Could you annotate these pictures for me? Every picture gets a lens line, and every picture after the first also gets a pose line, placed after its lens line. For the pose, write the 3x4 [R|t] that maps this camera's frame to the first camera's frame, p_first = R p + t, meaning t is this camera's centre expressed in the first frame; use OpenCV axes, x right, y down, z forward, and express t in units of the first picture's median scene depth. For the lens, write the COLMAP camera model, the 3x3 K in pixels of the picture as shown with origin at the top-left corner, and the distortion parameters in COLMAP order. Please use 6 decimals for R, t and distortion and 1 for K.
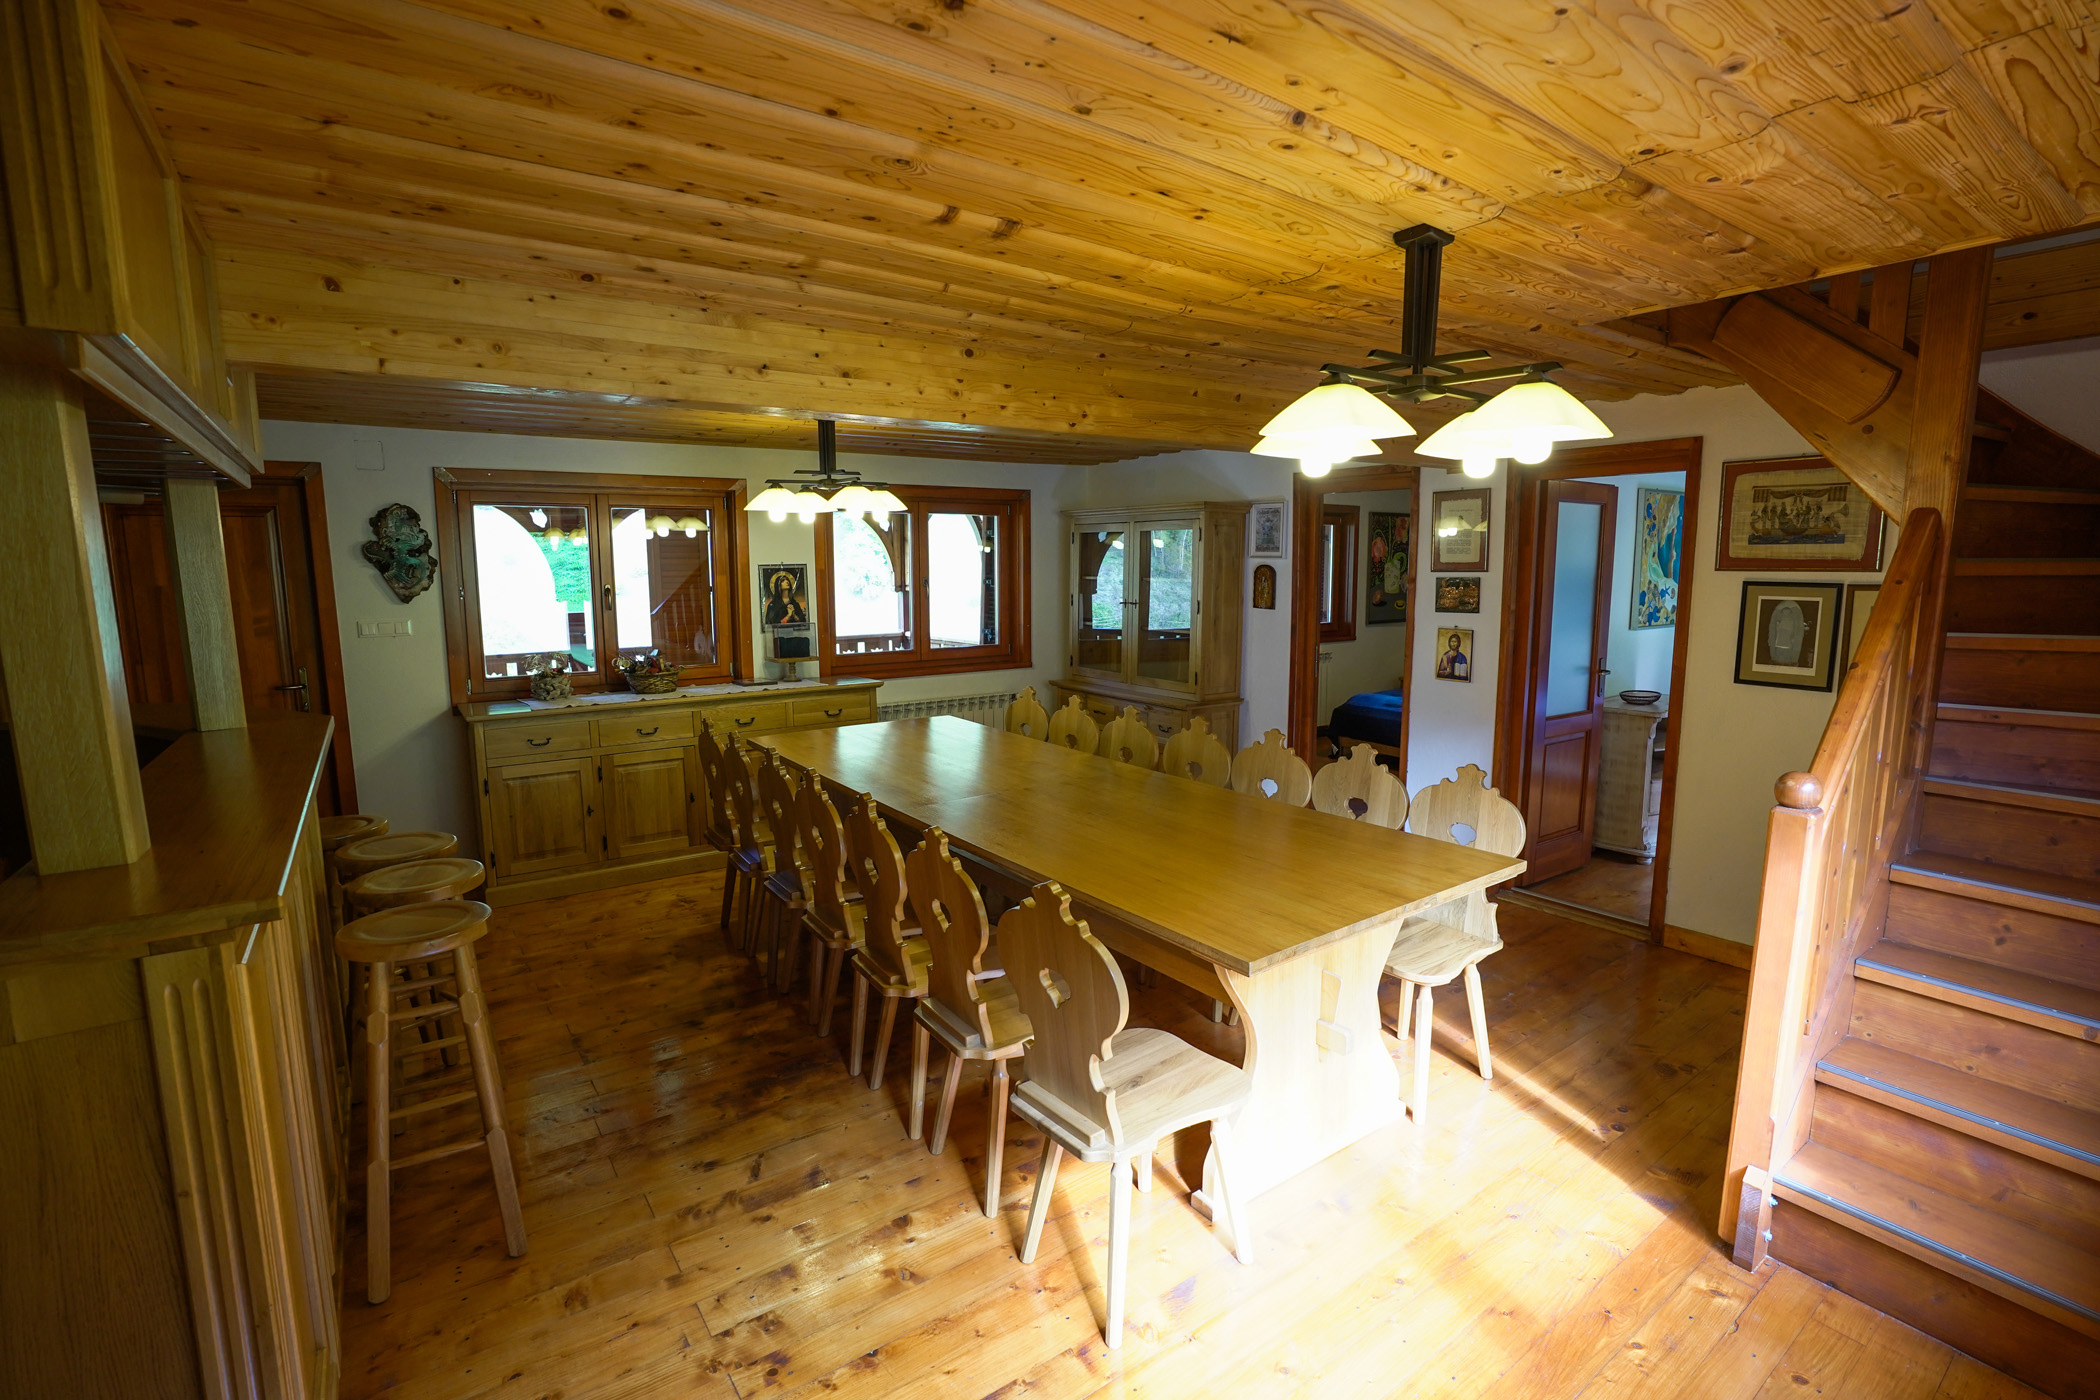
lens RADIAL K [[994.5, 0, 1053.4], [0, 994.5, 693.4], [0, 0, 1]] dist [-0.077401, 0.033844]
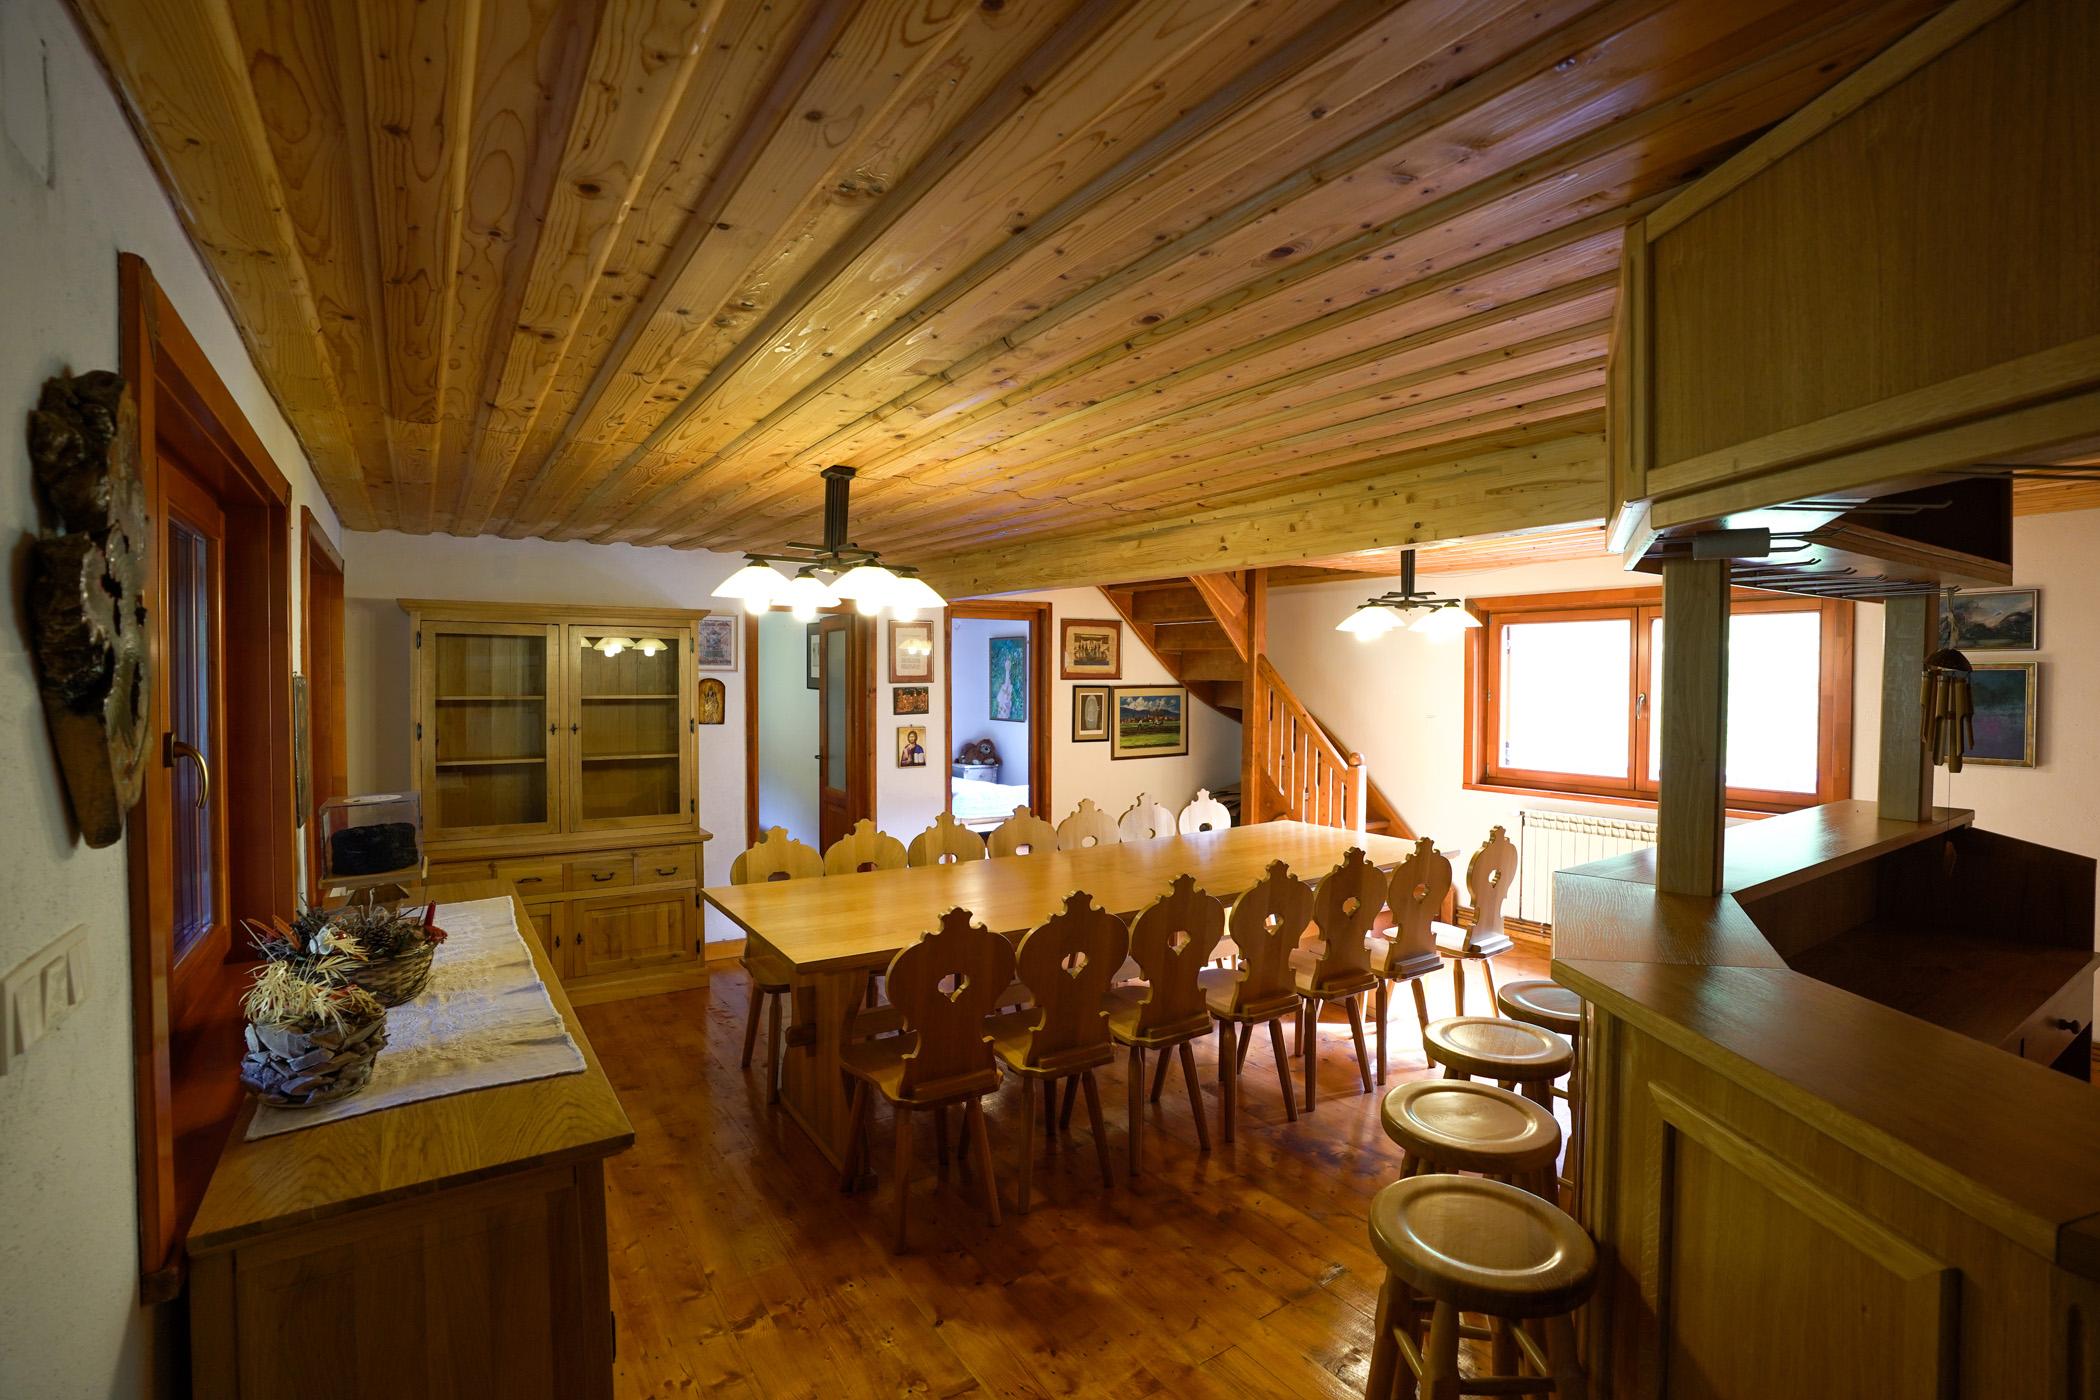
lens RADIAL K [[994.5, 0, 1053.4], [0, 994.5, 693.4], [0, 0, 1]] dist [-0.077401, 0.033844]
pose [[0.013518, -0.020780, 0.999693, -0.931259], [0.125310, 0.991937, 0.018924, -0.116313], [-0.992026, 0.125016, 0.016013, 0.829691]]
